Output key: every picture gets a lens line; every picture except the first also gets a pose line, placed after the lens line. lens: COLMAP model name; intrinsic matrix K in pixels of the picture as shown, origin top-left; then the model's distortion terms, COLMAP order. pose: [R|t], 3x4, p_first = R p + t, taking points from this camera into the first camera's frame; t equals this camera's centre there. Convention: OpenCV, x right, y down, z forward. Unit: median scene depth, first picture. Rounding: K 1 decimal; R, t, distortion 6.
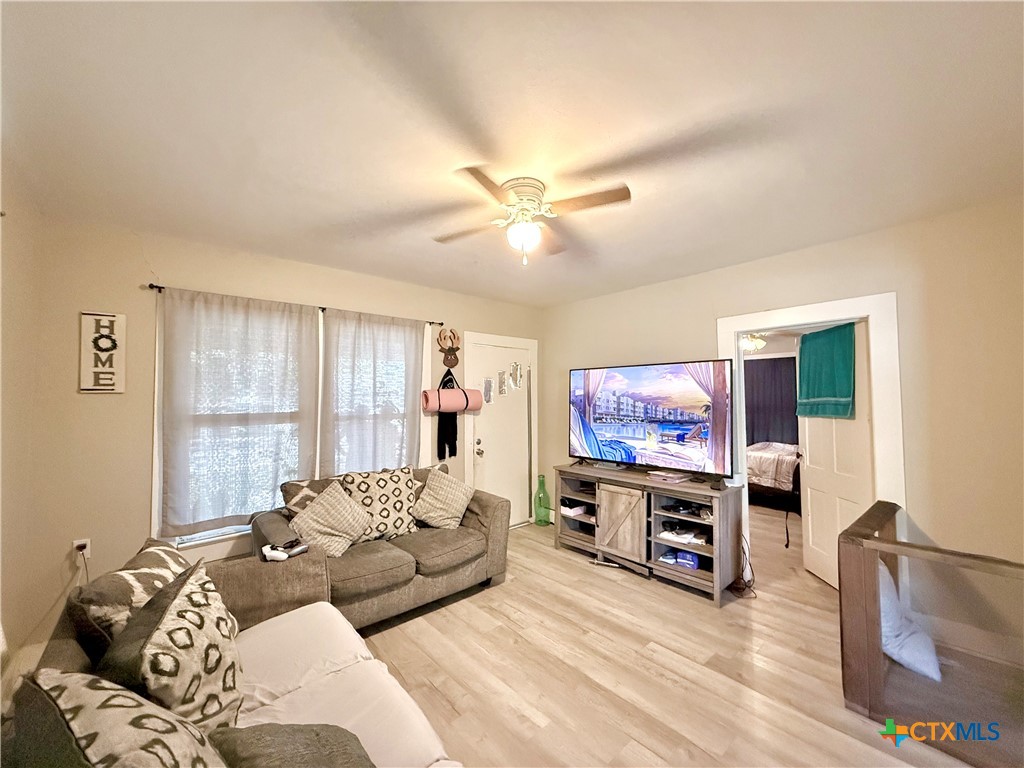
lens RADIAL K [[402.3, 0, 512.8], [0, 402.3, 386.9], [0, 0, 1]] dist [-0.000125, 0.000097]
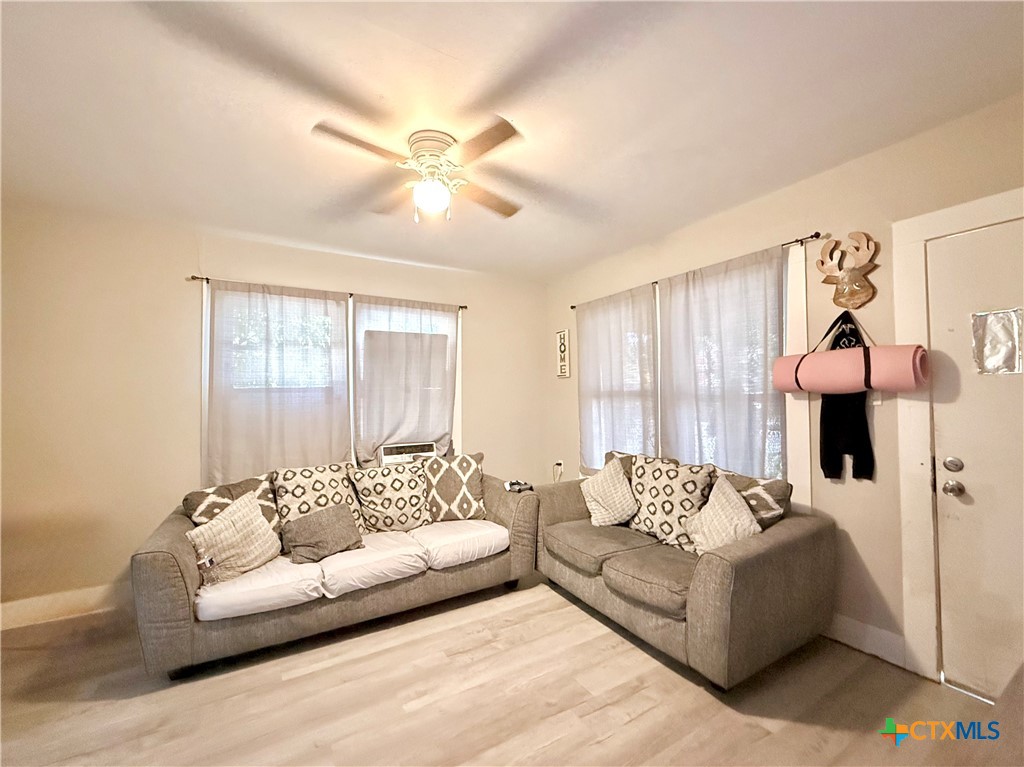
lens RADIAL K [[428.2, 0, 512.0], [0, 428.2, 386.4], [0, 0, 1]] dist [-0.000181, 0.000146]
pose [[-0.190008, -0.002812, -0.981779, 0.587976], [0.049546, 0.998694, -0.012449, 0.047925], [0.980532, -0.051008, -0.189620, 0.831845]]
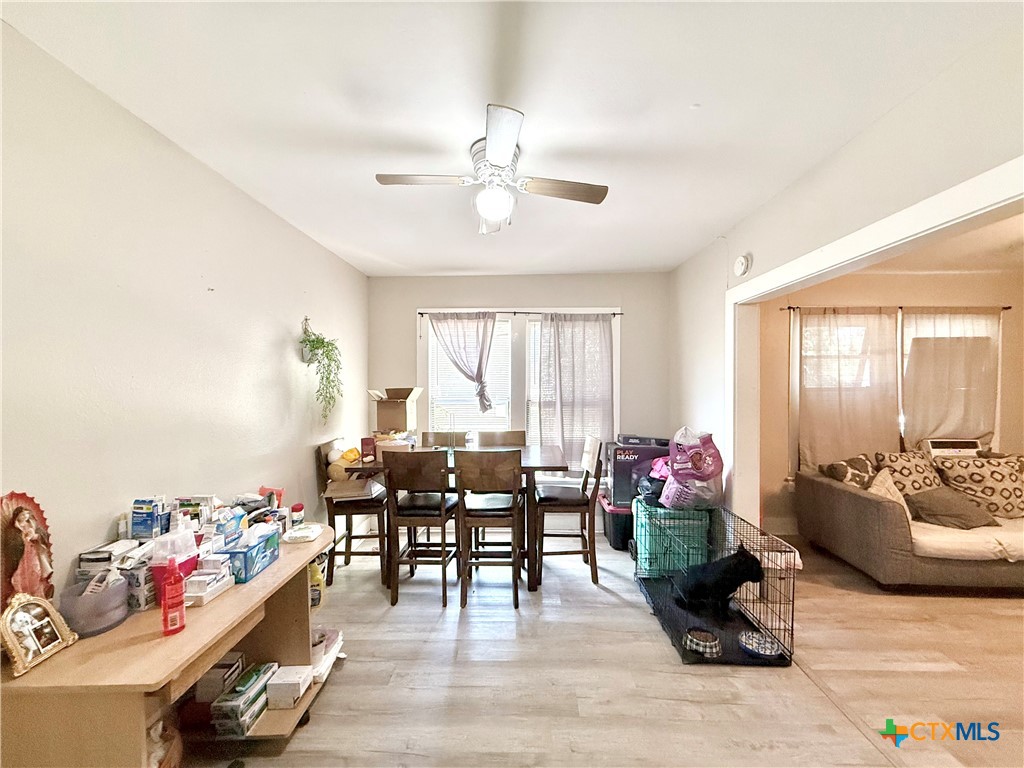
lens RADIAL K [[407.8, 0, 508.5], [0, 407.8, 386.2], [0, 0, 1]] dist [-0.001285, 0.000190]
pose [[-0.683161, 0.011198, -0.730182, 1.258099], [0.033649, 0.999303, -0.016157, -0.005994], [0.729492, -0.035608, -0.683062, 0.212670]]
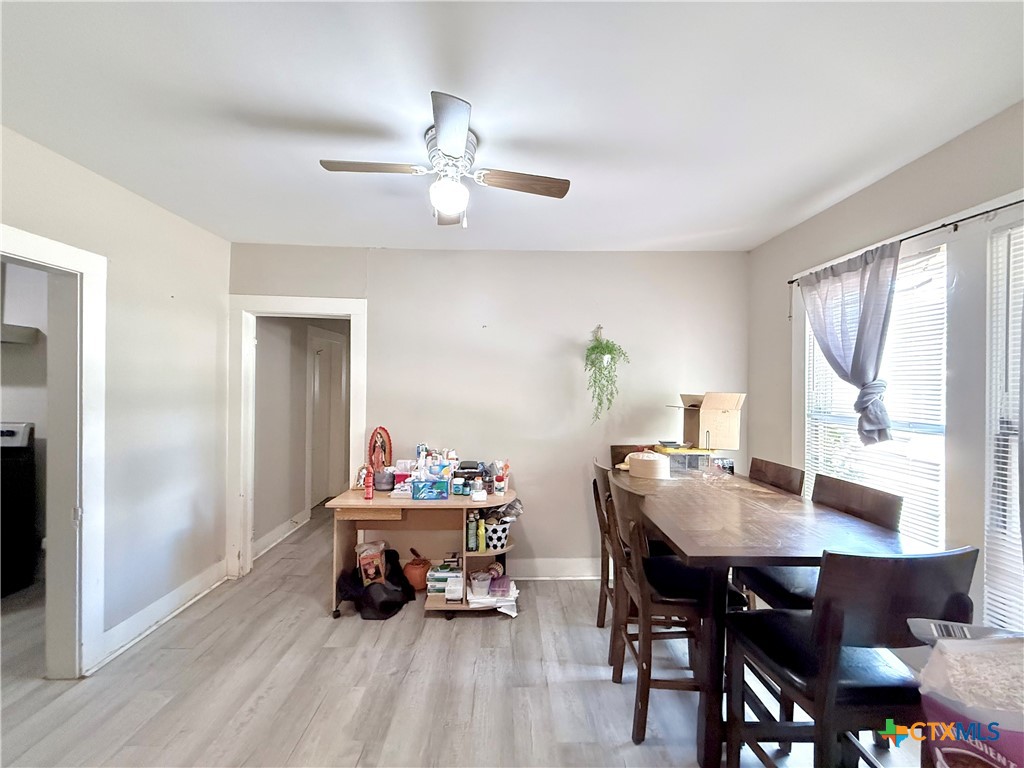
lens RADIAL K [[407.8, 0, 508.5], [0, 407.8, 386.2], [0, 0, 1]] dist [-0.001285, 0.000190]
pose [[-0.755910, -0.001540, 0.654674, 0.438518], [-0.025040, 0.999334, -0.026561, -0.008652], [-0.654197, -0.036470, -0.755444, 0.166601]]
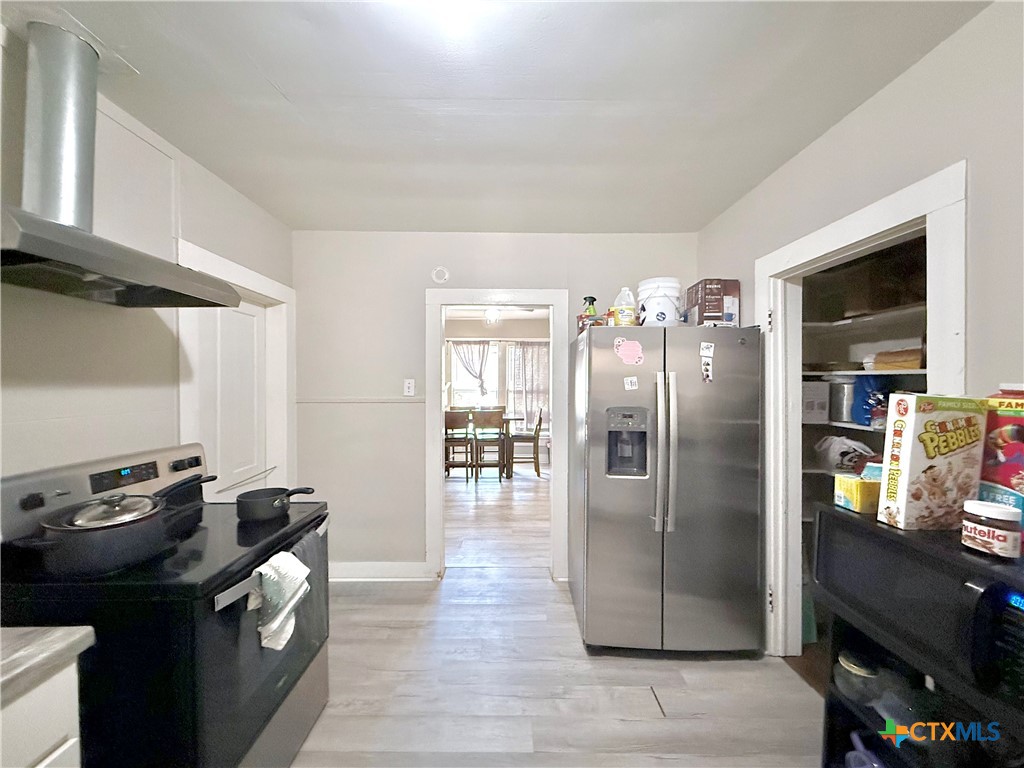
lens RADIAL K [[407.8, 0, 508.5], [0, 407.8, 386.2], [0, 0, 1]] dist [-0.001285, 0.000190]
pose [[-0.658574, 0.019369, -0.752266, 1.963877], [0.031654, 0.999497, -0.001977, 0.004175], [0.751850, -0.025114, -0.658856, 0.860755]]
